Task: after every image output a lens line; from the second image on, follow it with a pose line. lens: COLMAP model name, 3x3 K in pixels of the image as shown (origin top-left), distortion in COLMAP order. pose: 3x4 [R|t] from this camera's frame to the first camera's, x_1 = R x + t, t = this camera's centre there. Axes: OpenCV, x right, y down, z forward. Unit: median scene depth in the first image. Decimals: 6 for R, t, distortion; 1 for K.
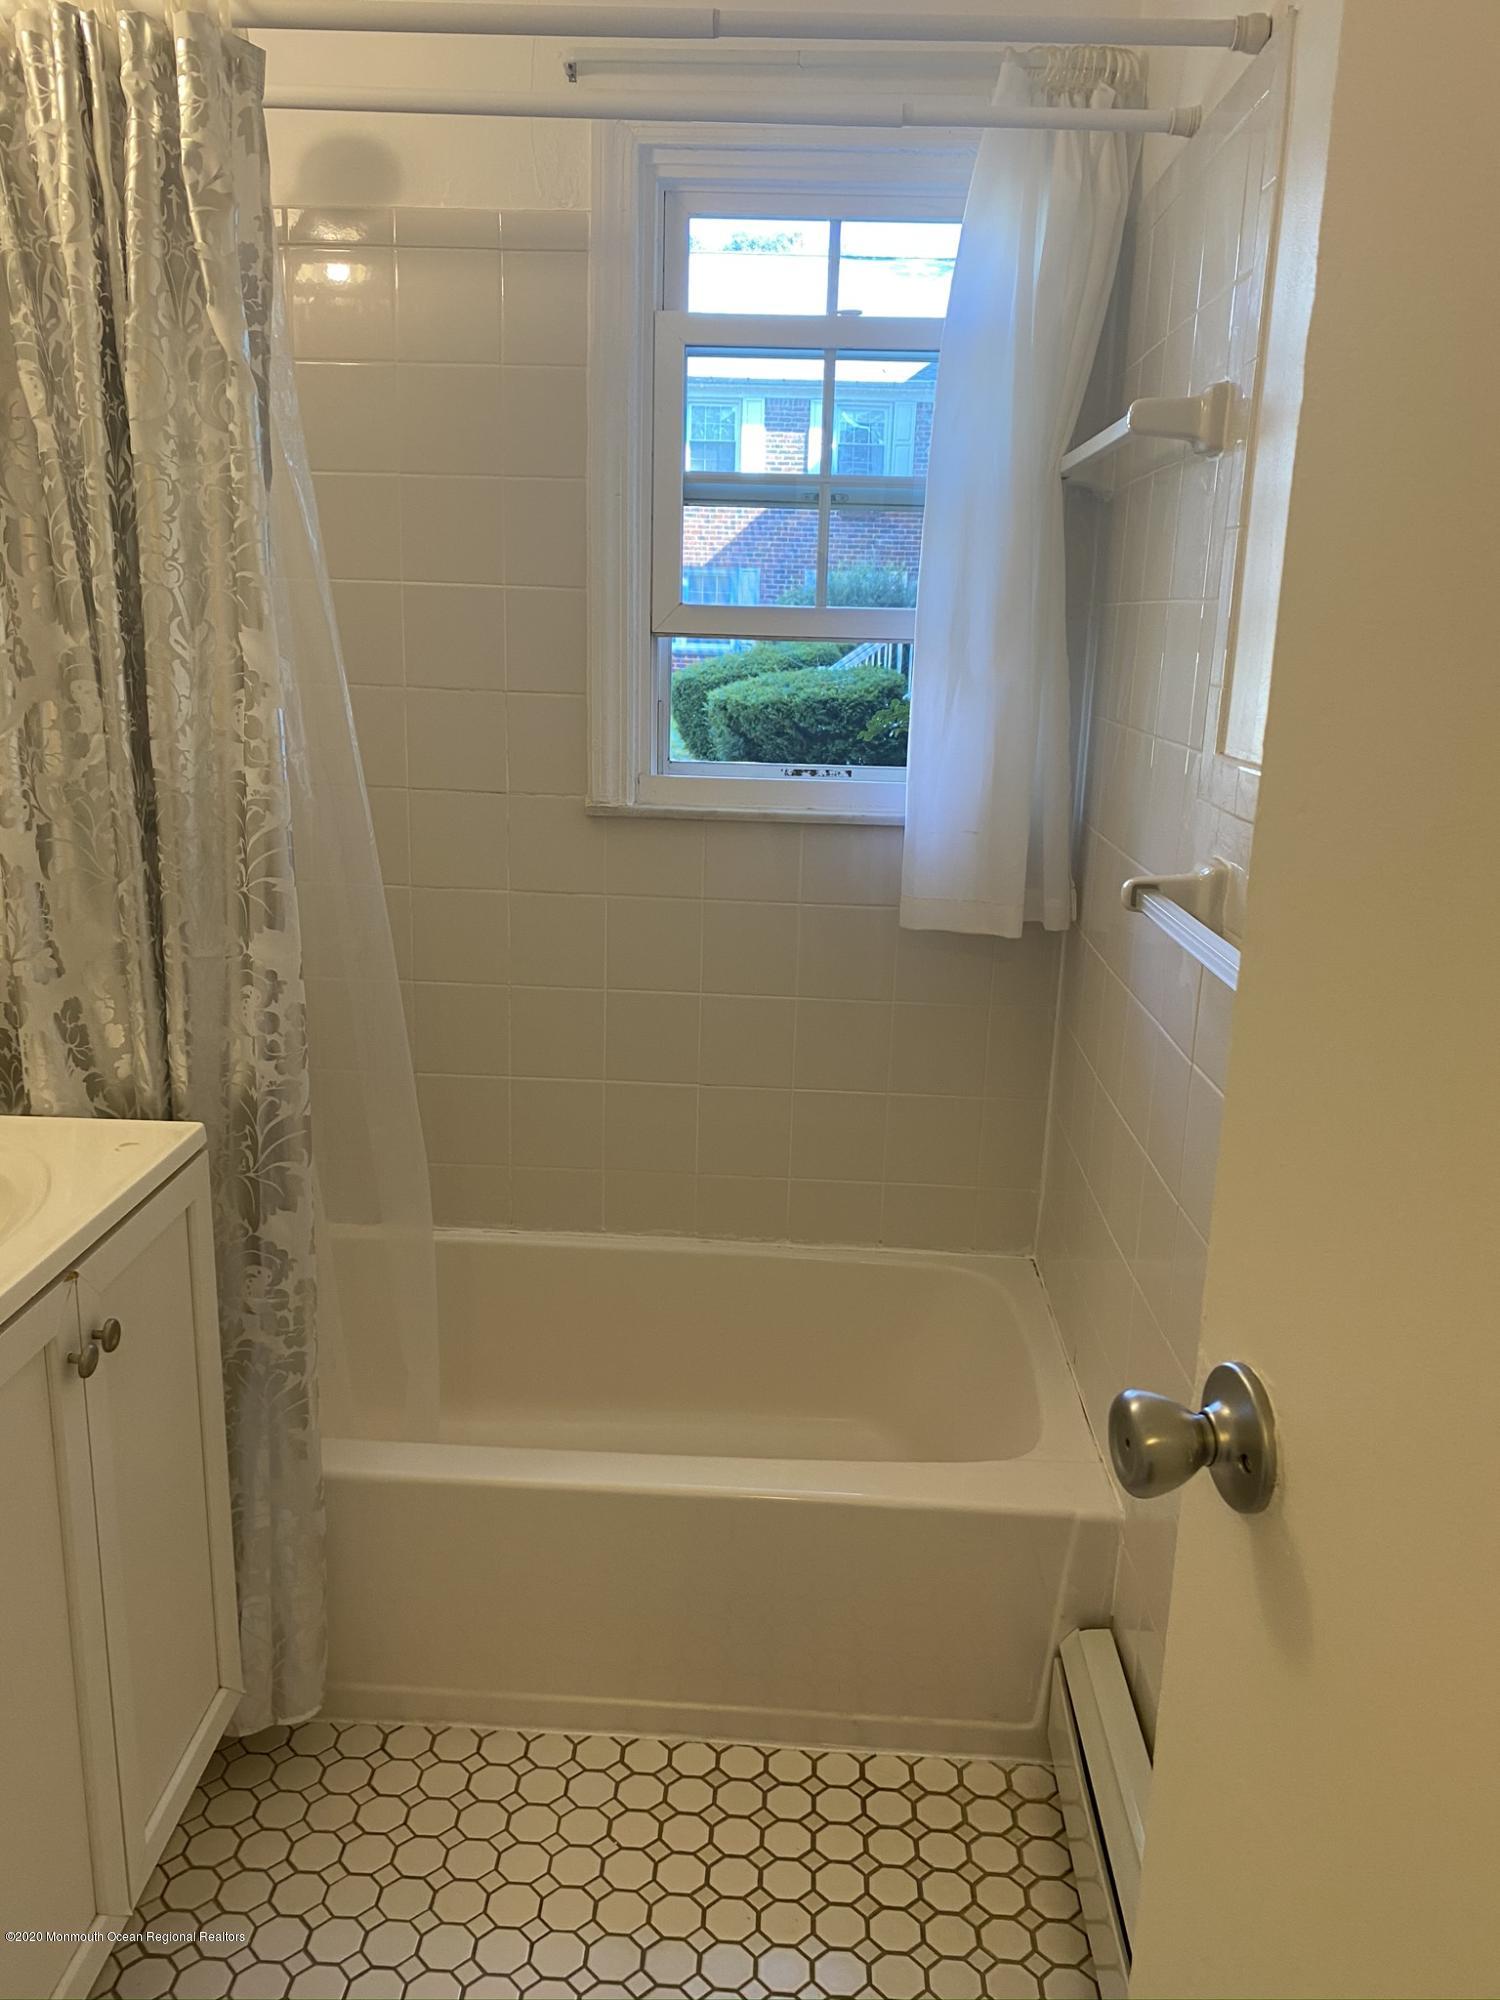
lens RADIAL K [[1540.7, 0, 764.8], [0, 1540.7, 1005.3], [0, 0, 1]] dist [0.027669, -0.011462]
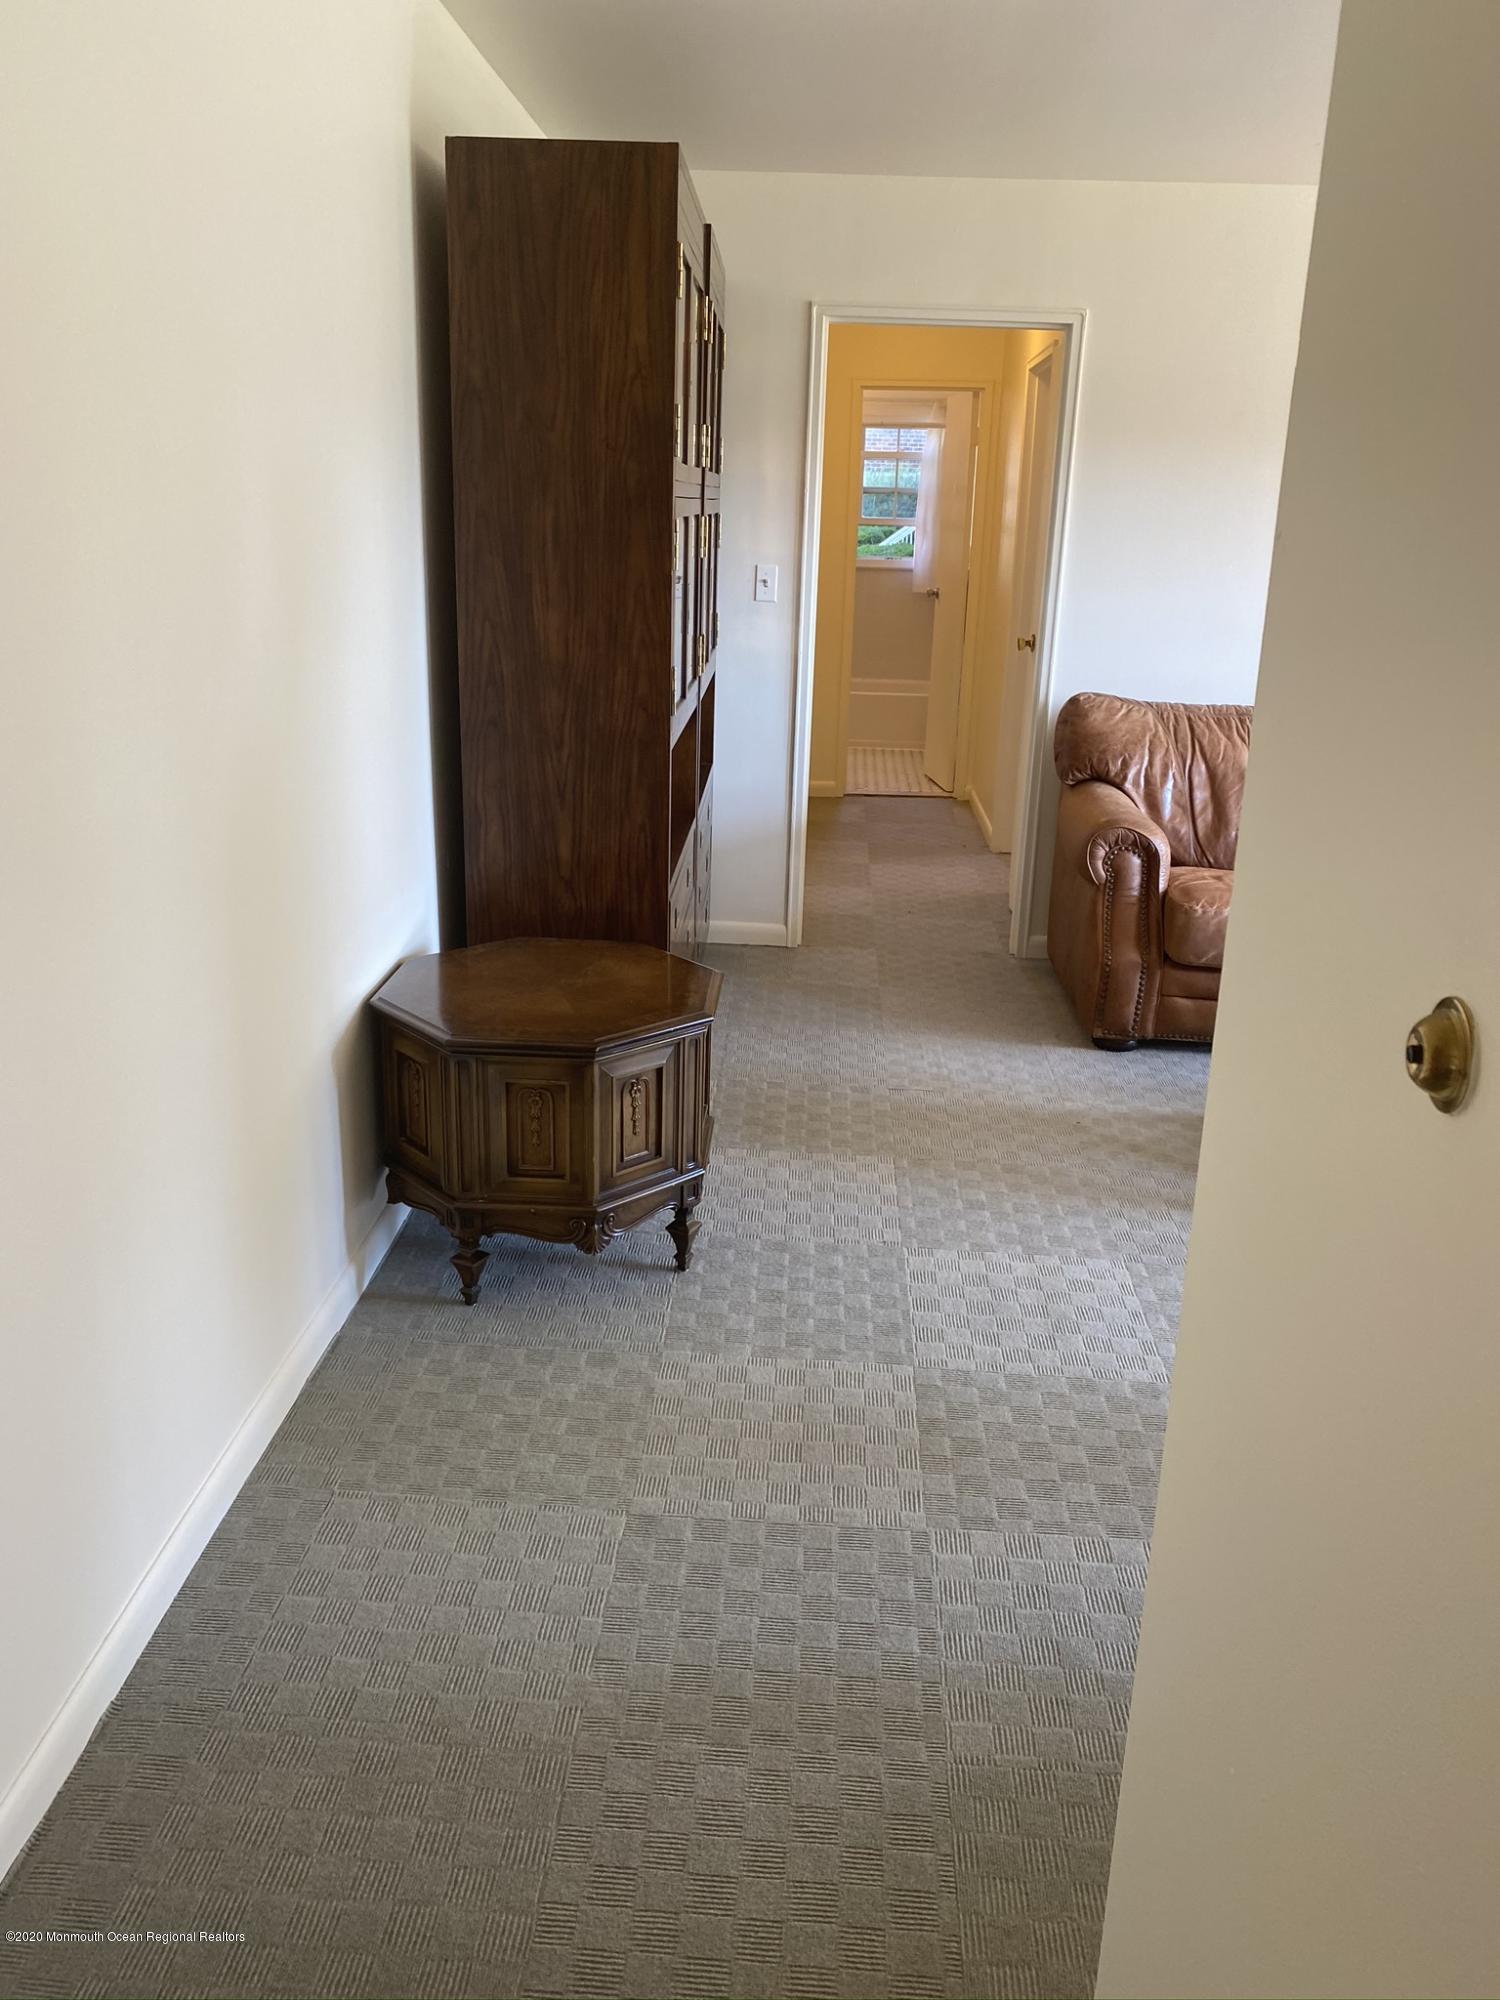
lens RADIAL K [[1533.9, 0, 750.0], [0, 1533.9, 1000.0], [0, 0, 1]] dist [0.002182, -0.002645]
pose [[0.999555, 0.009255, -0.028372, -0.238437], [-0.007339, 0.997734, 0.066888, 0.829158], [0.028926, -0.066650, 0.997357, -3.492733]]
